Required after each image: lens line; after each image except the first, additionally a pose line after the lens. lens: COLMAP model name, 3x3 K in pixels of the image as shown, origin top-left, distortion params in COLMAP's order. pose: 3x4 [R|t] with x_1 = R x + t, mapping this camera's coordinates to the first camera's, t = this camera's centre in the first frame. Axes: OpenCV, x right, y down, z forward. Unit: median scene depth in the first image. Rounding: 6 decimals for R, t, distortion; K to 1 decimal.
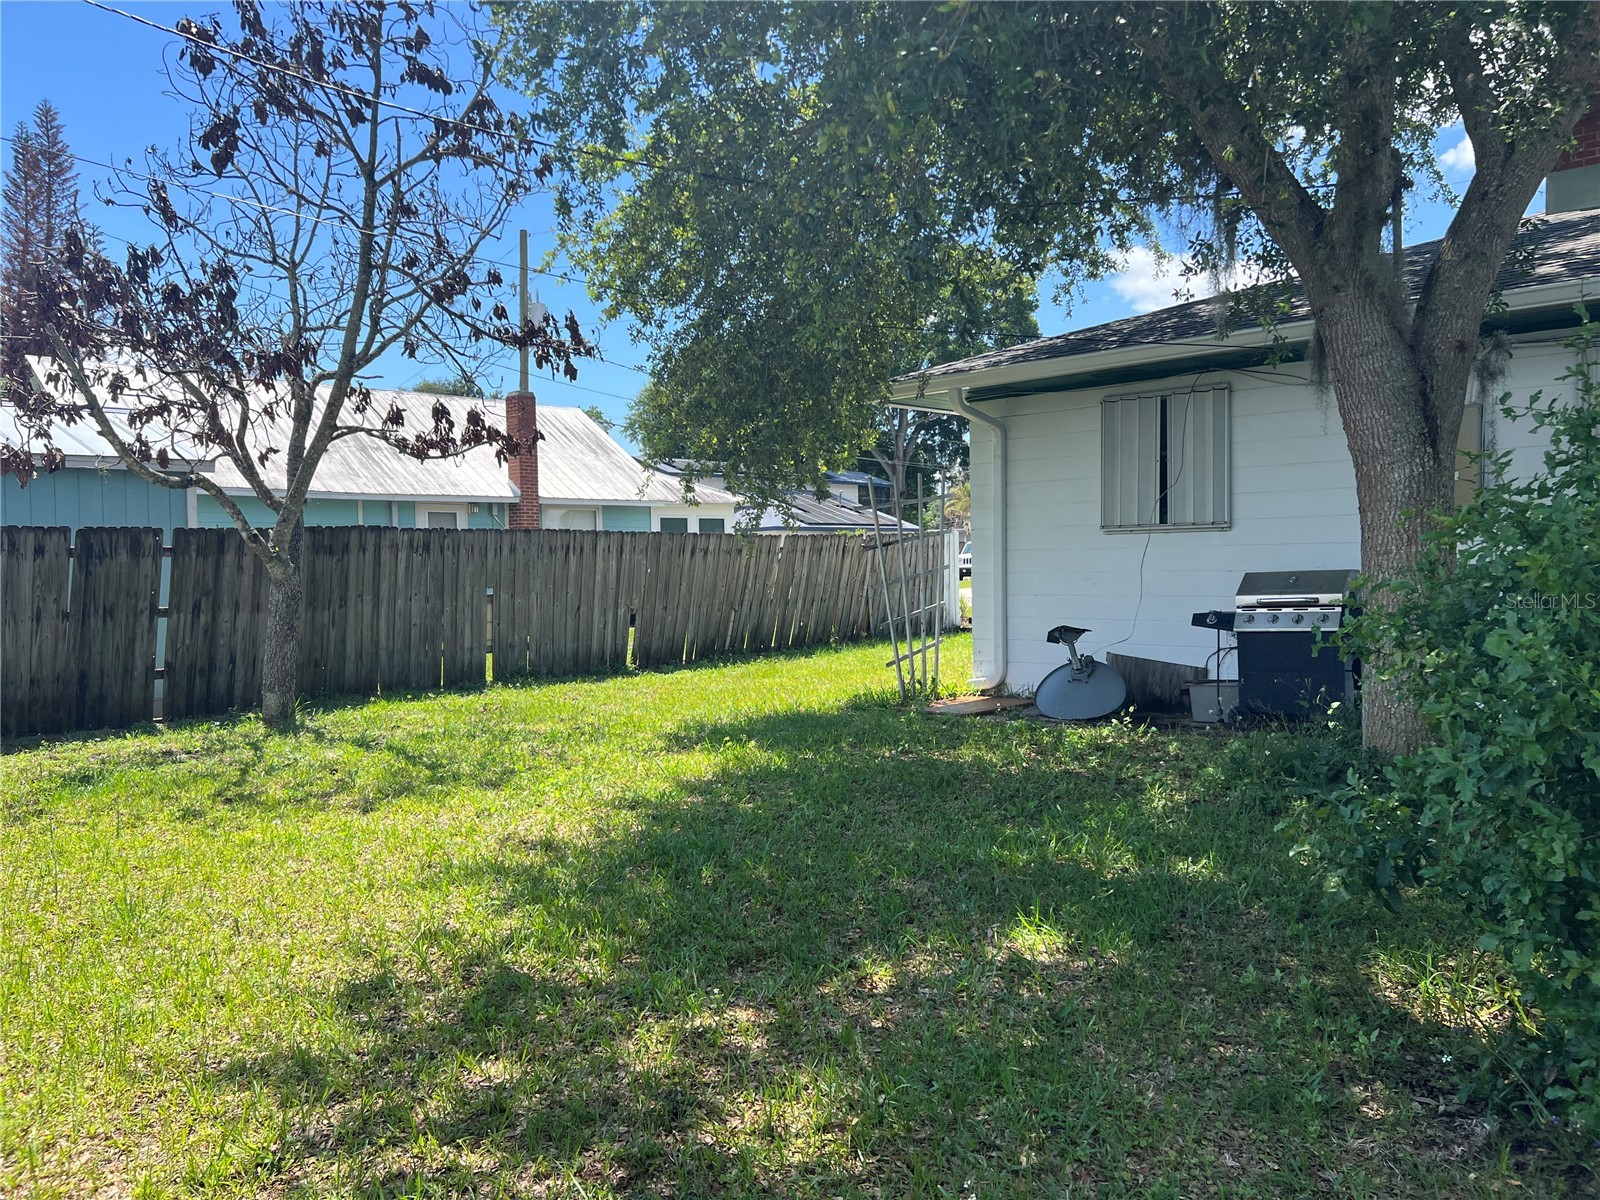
lens RADIAL K [[1195.6, 0, 800.0], [0, 1195.6, 600.0], [0, 0, 1]] dist [-0.001710, -0.001571]
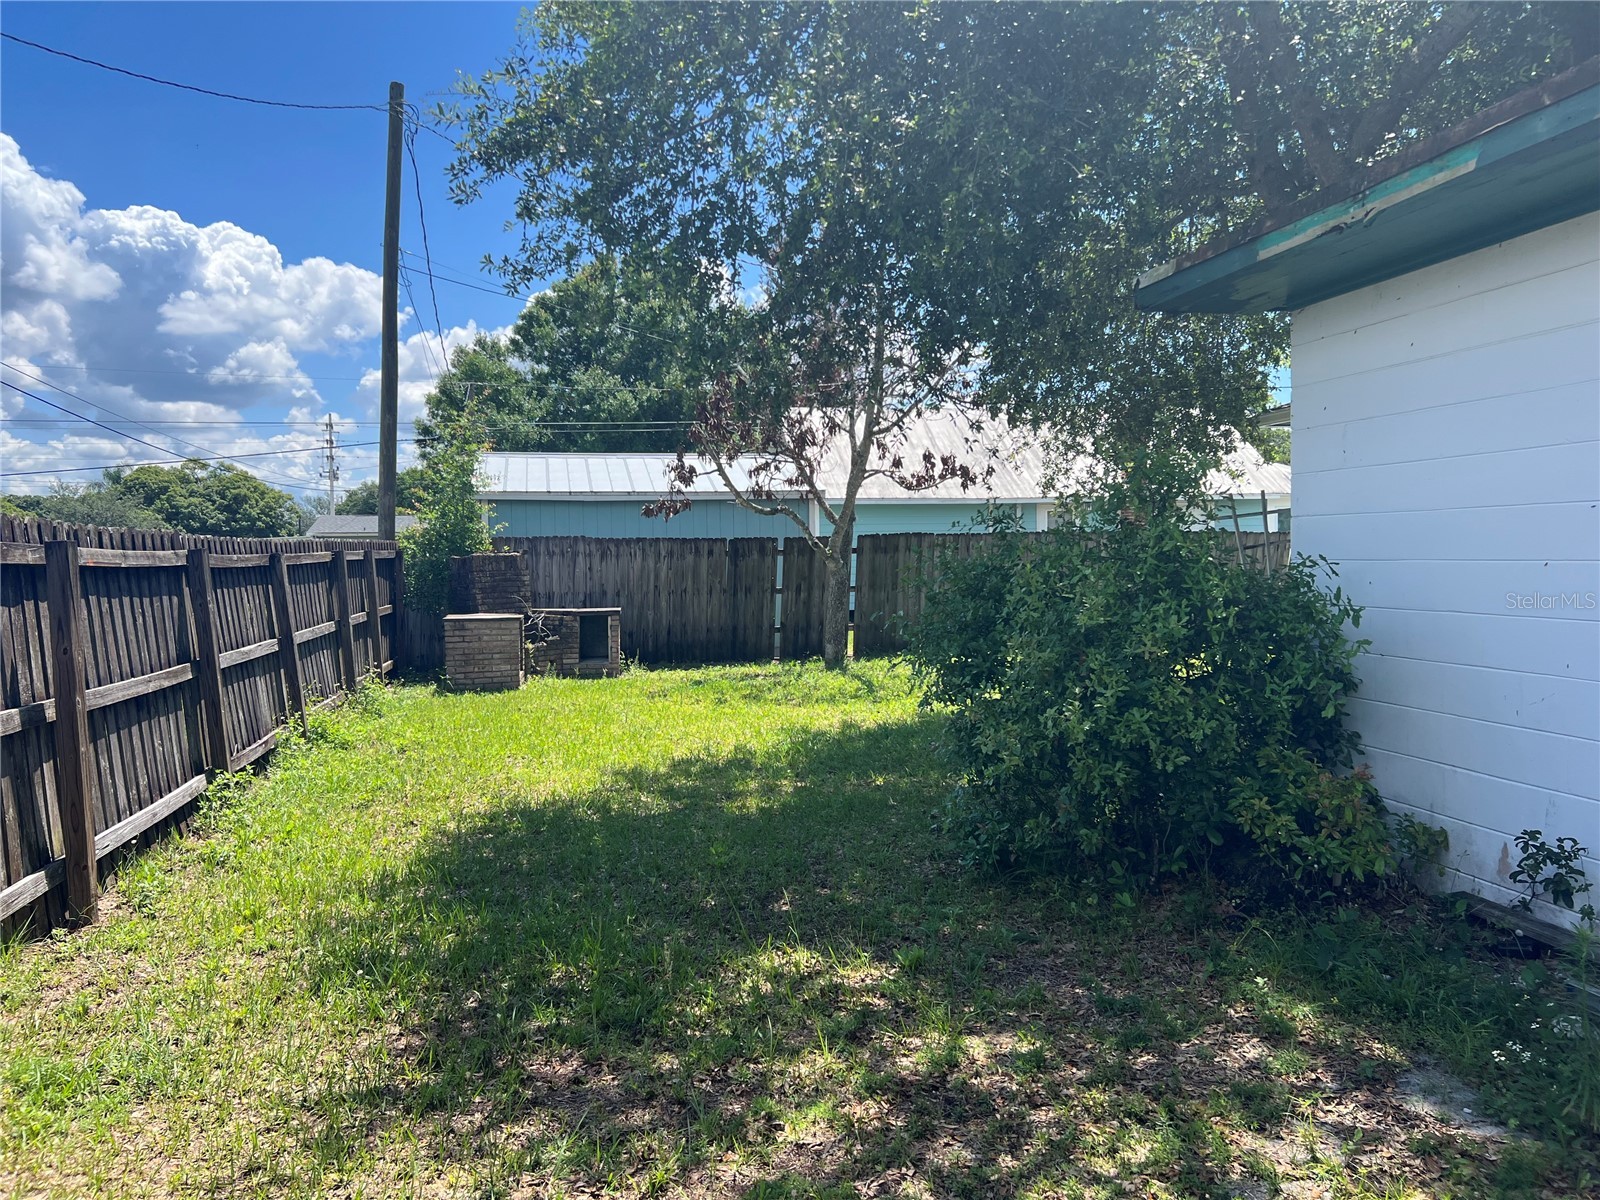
lens RADIAL K [[1195.6, 0, 800.0], [0, 1195.6, 600.0], [0, 0, 1]] dist [-0.001710, -0.001571]
pose [[0.805803, 0.026909, -0.591571, 0.438793], [-0.017428, 0.999612, 0.021731, -0.012499], [0.591927, -0.007201, 0.805960, -0.265765]]
